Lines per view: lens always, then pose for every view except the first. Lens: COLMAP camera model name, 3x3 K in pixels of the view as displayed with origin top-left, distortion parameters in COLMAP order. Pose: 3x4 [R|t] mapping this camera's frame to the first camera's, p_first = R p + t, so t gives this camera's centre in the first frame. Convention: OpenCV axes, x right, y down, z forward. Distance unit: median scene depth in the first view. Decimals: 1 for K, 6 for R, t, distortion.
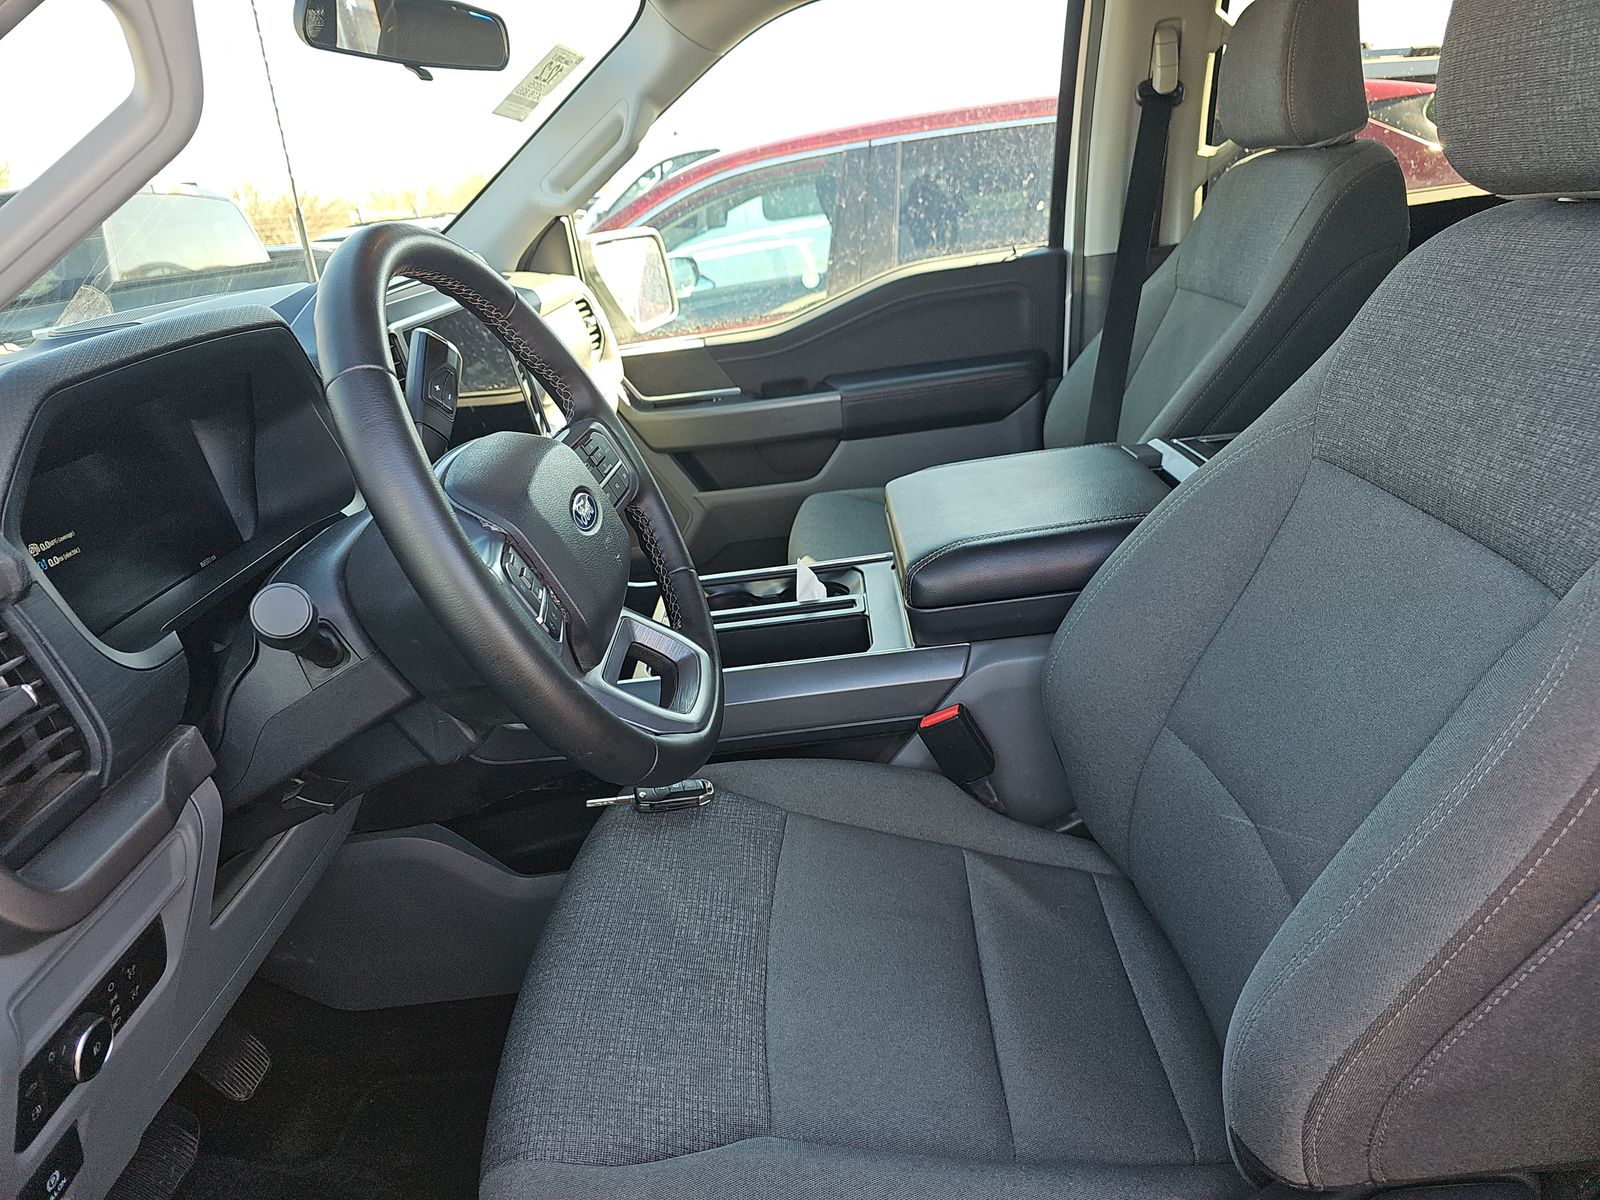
lens RADIAL K [[1060.5, 0, 788.5], [0, 1060.5, 589.8], [0, 0, 1]] dist [0.037759, -0.032164]
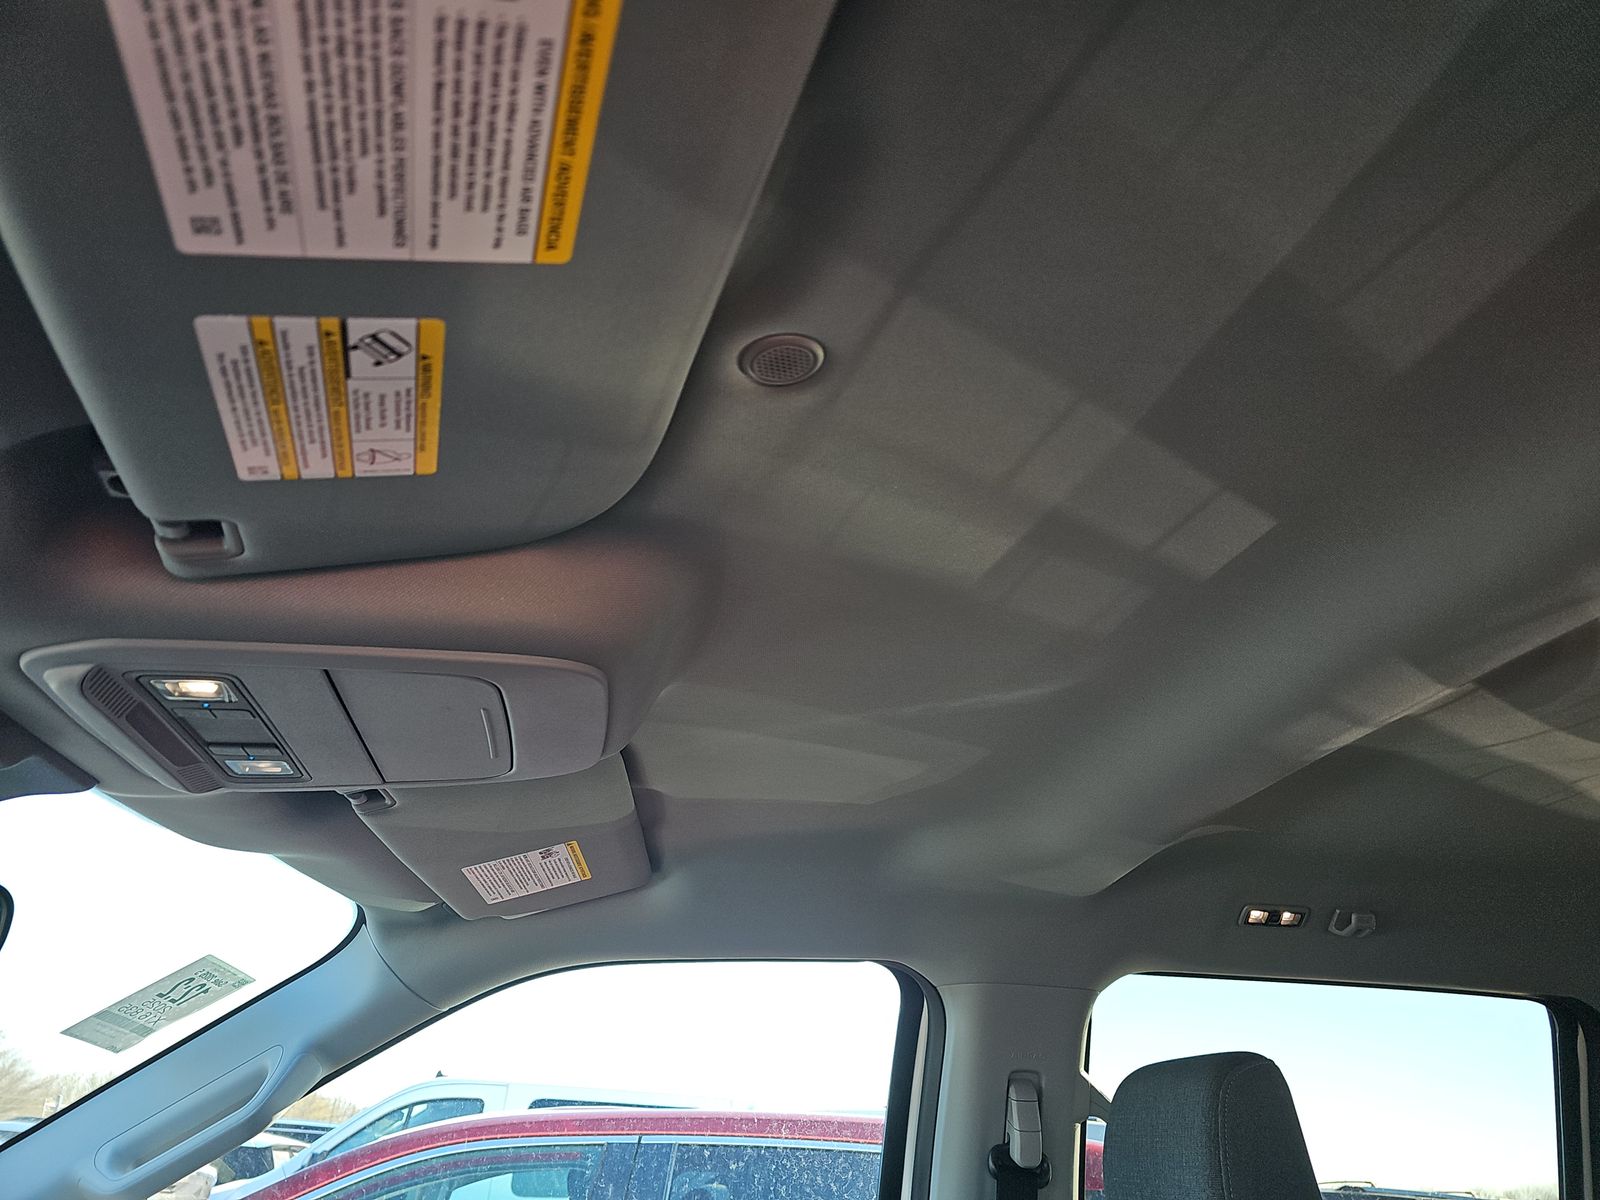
lens RADIAL K [[1060.5, 0, 795.6], [0, 1060.5, 593.7], [0, 0, 1]] dist [0.037759, -0.032164]
pose [[0.975661, 0.207289, 0.071527, 0.060863], [-0.085793, 0.661032, -0.745437, -0.160561], [-0.201802, 0.721157, 0.662727, 0.255060]]
